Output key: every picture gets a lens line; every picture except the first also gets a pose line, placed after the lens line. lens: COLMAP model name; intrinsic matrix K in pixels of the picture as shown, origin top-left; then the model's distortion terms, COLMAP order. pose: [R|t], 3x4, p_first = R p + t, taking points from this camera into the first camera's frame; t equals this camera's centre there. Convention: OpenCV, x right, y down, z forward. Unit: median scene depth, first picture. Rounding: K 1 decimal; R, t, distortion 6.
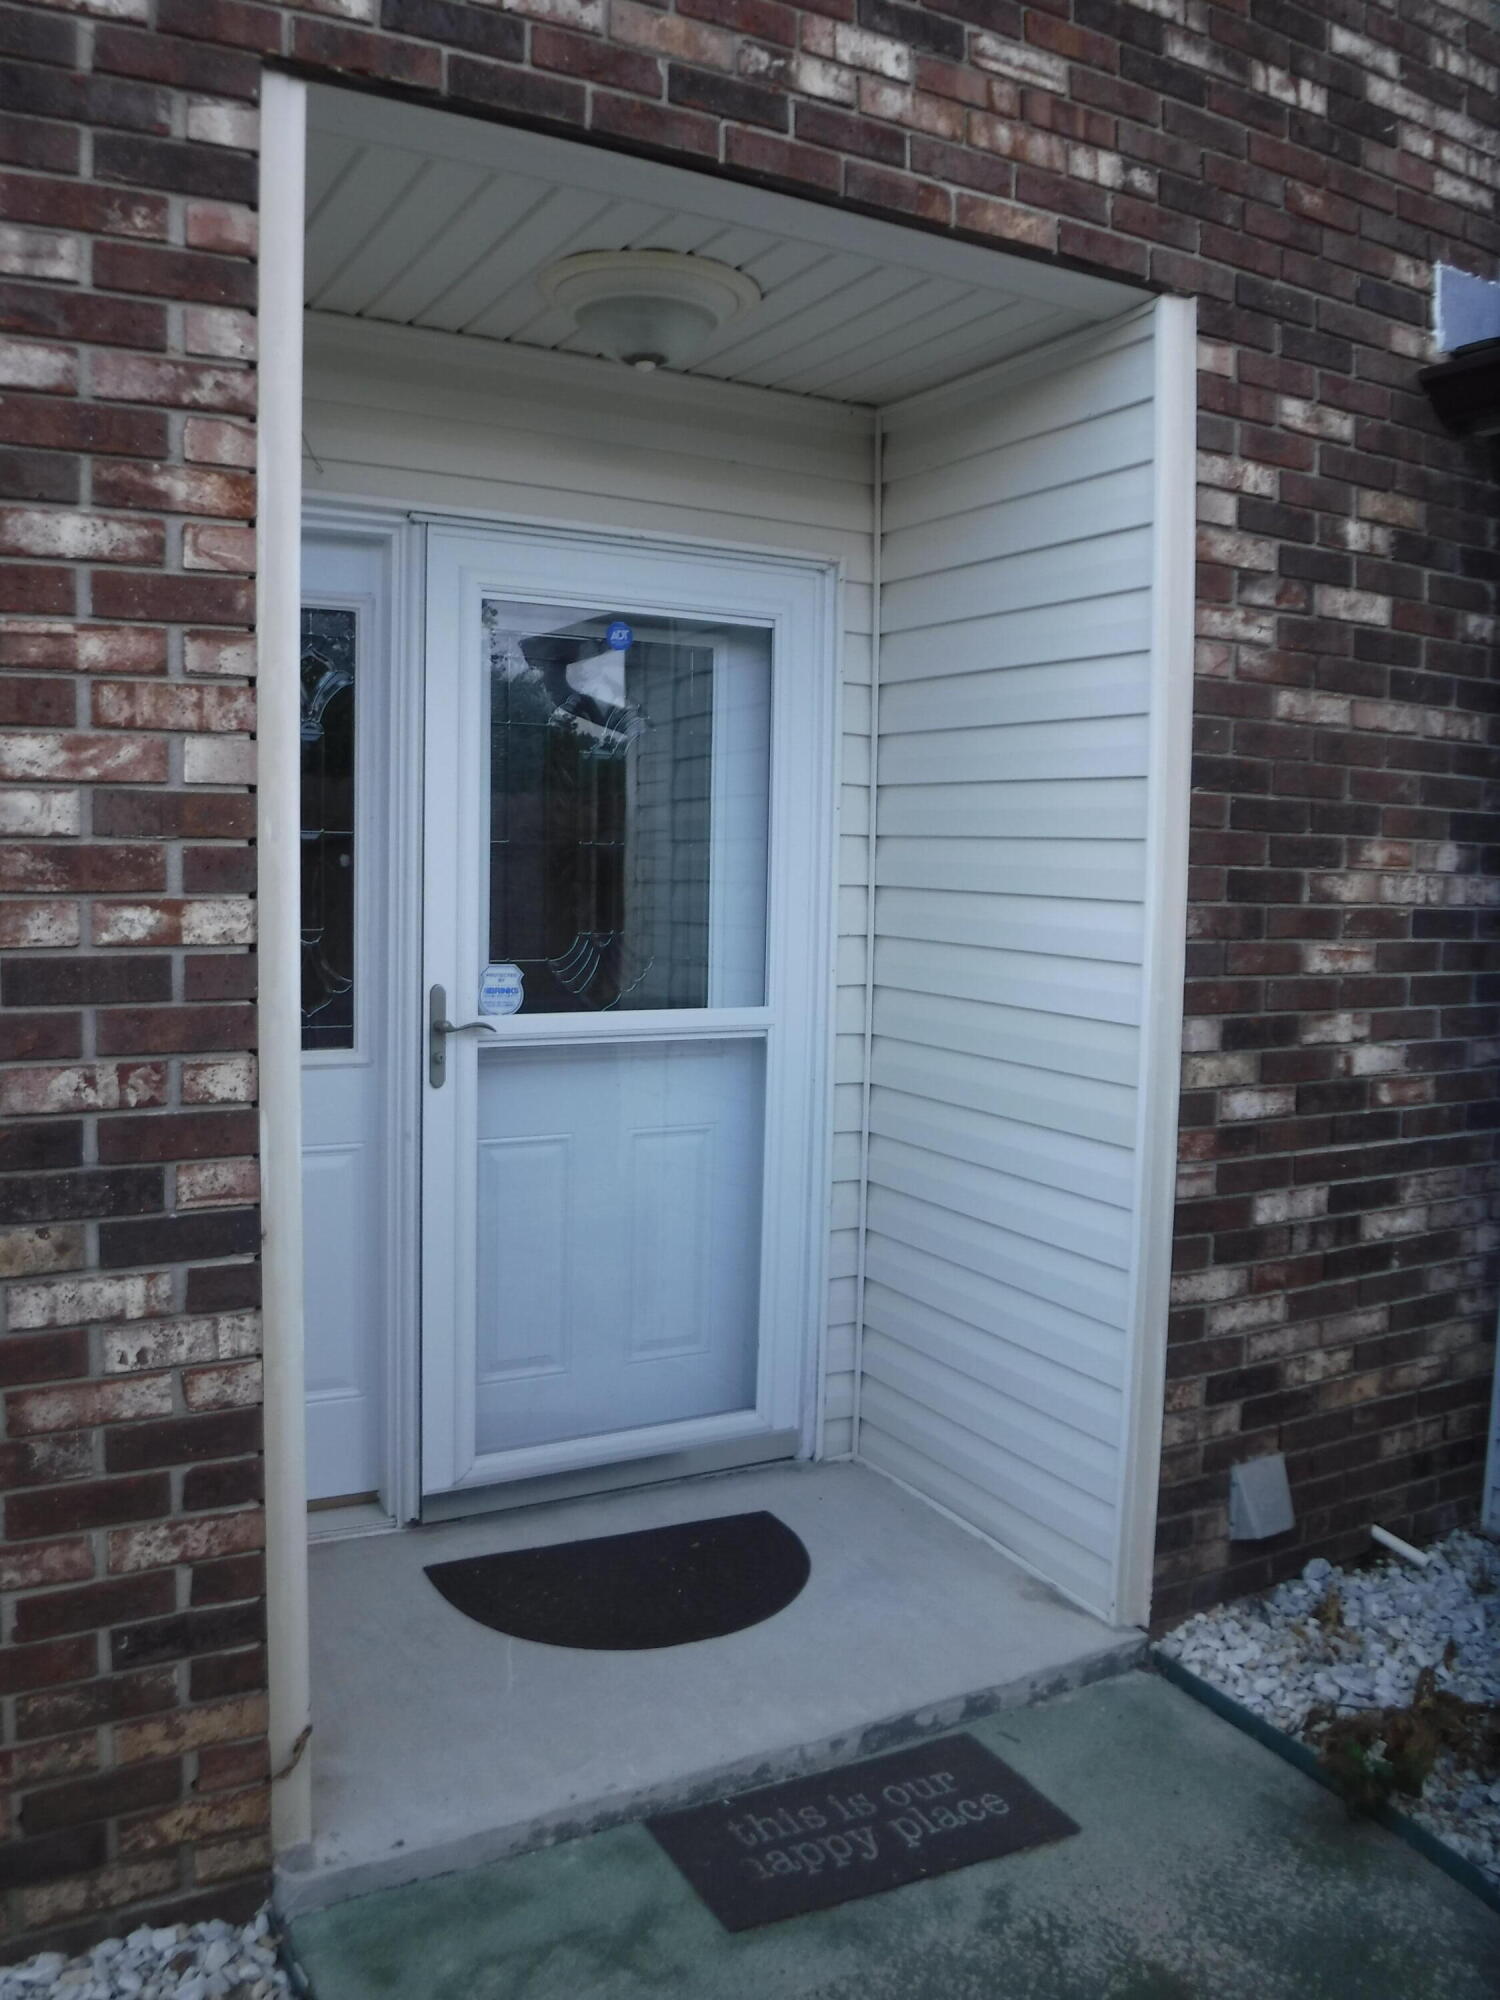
lens RADIAL K [[1622.4, 0, 750.0], [0, 1622.4, 1000.0], [0, 0, 1]] dist [-0.108000, 0.008335]
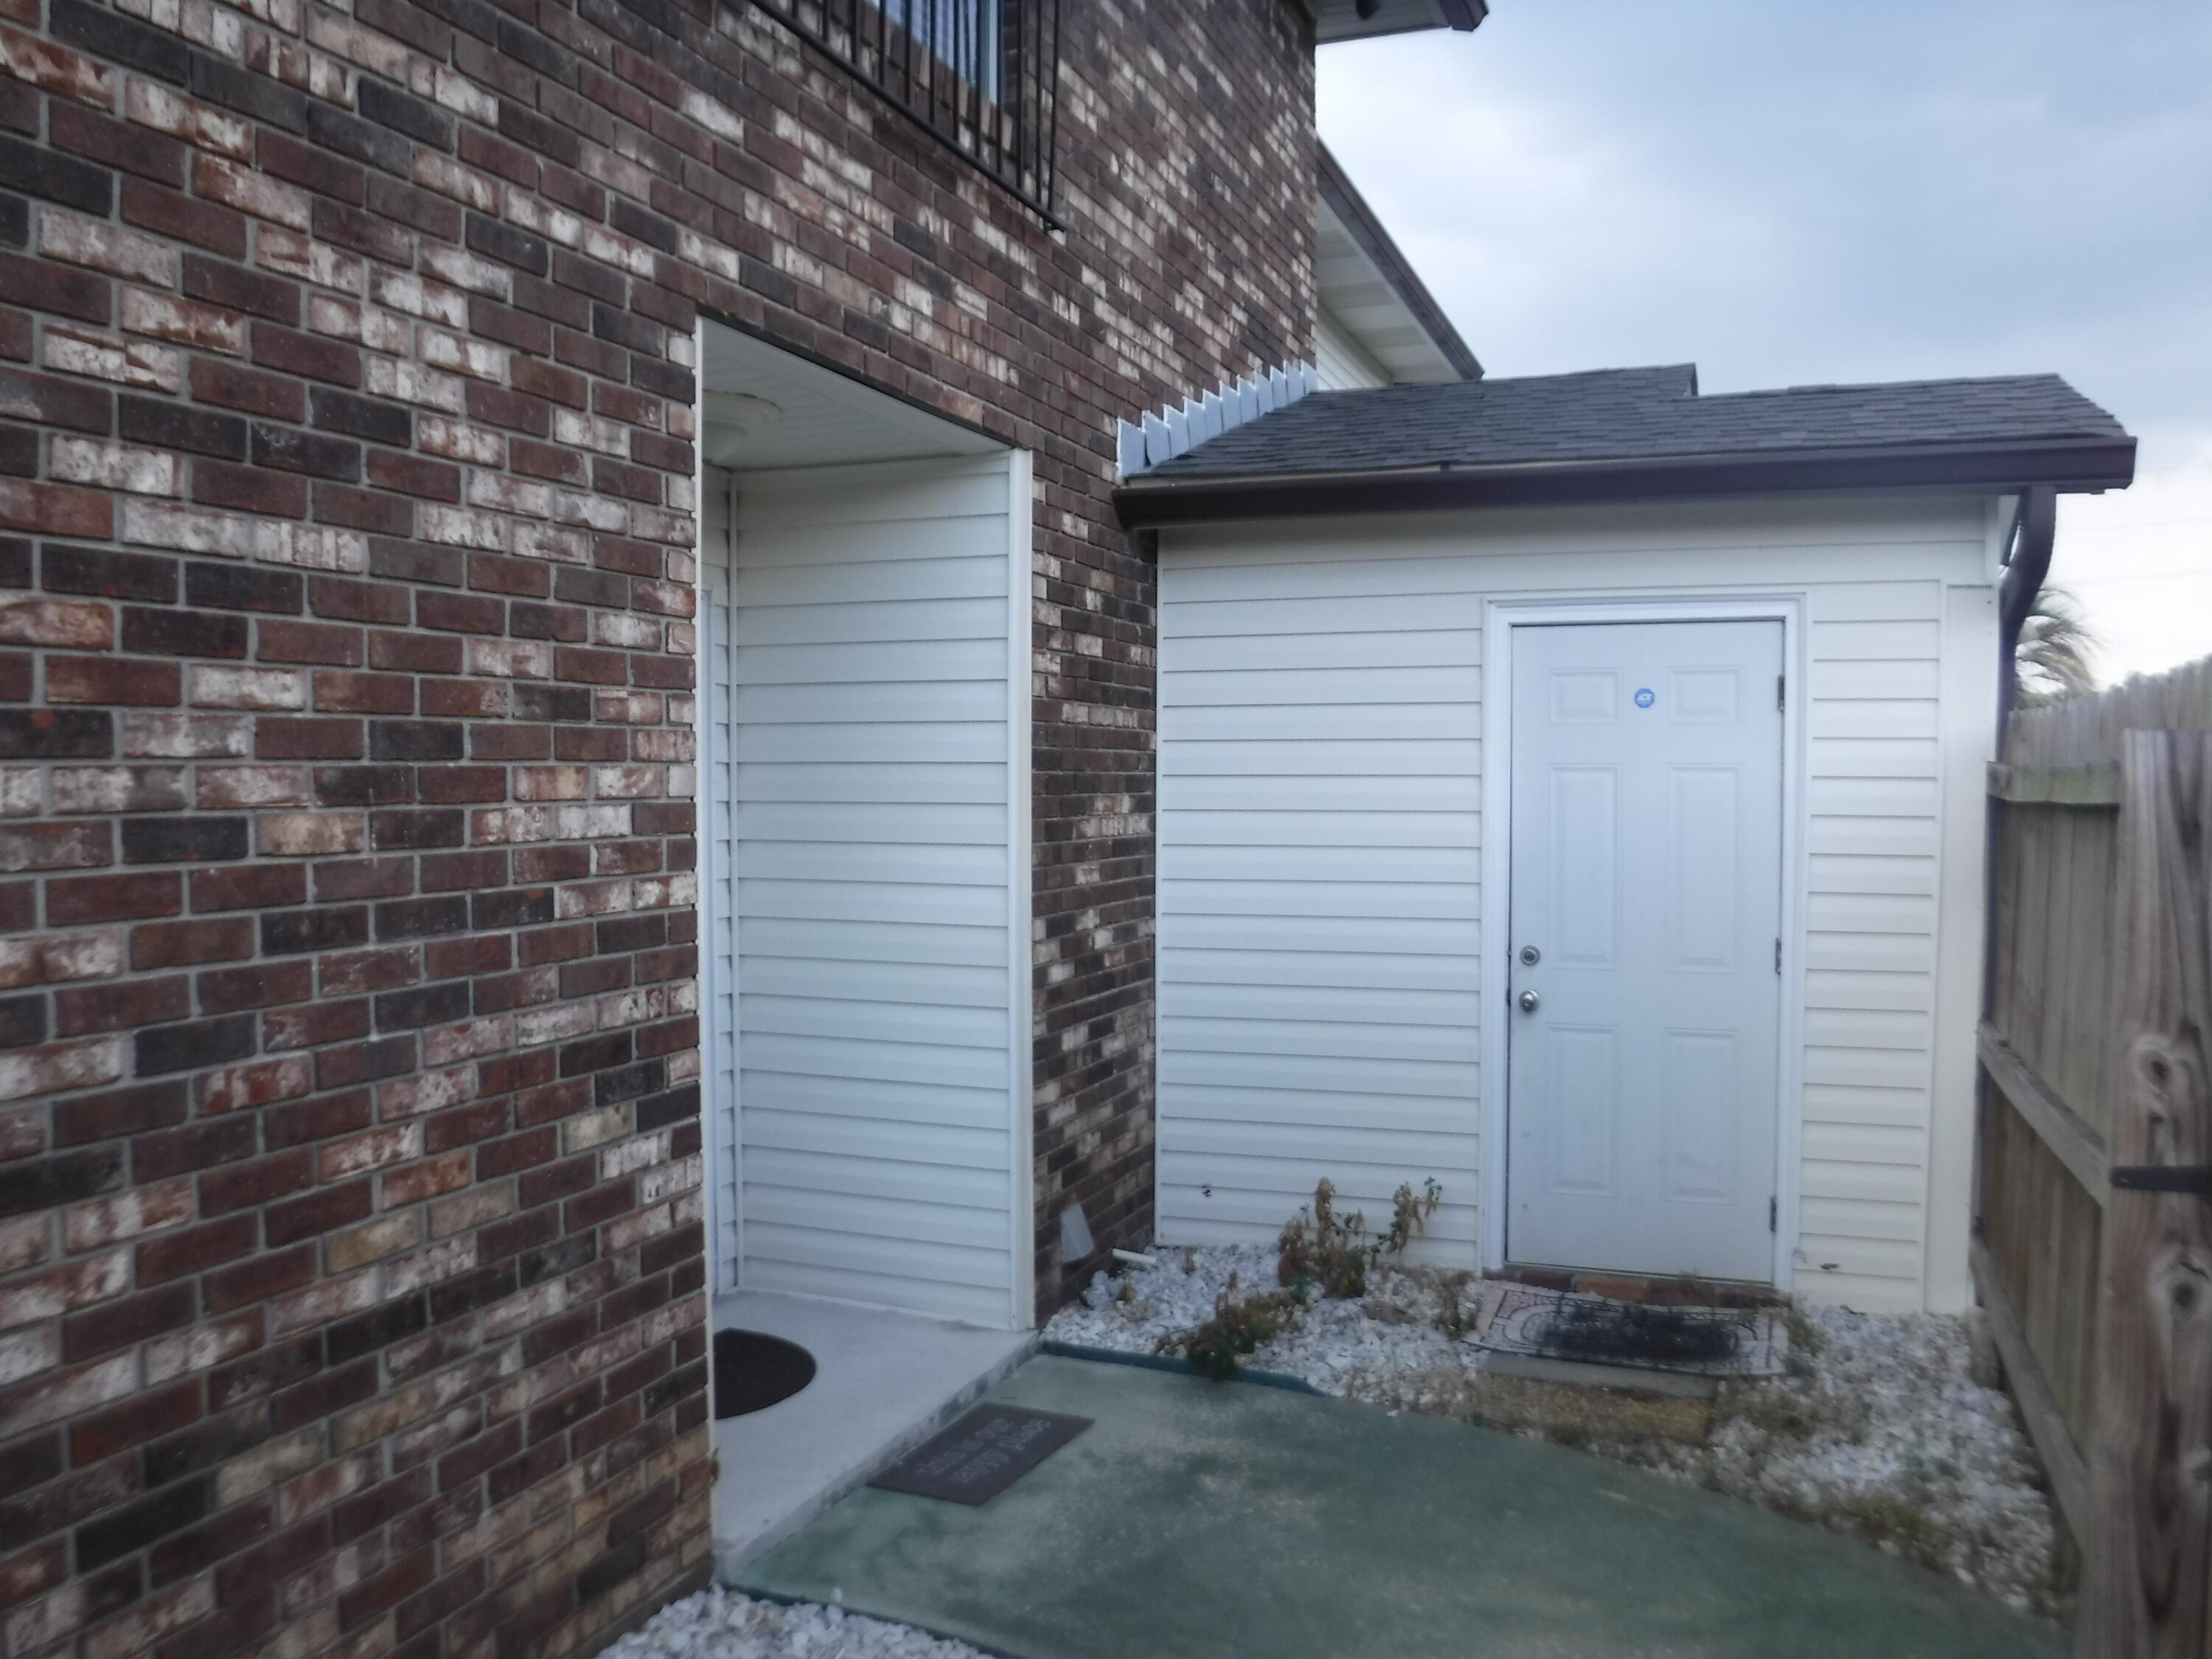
lens RADIAL K [[1794.4, 0, 1106.0], [0, 1794.4, 829.5], [0, 0, 1]] dist [-0.108000, 0.008335]
pose [[0.772776, -0.029765, 0.633980, -0.844244], [0.056329, 0.998174, -0.021797, -0.036313], [-0.632174, 0.052556, 0.773042, -0.410717]]
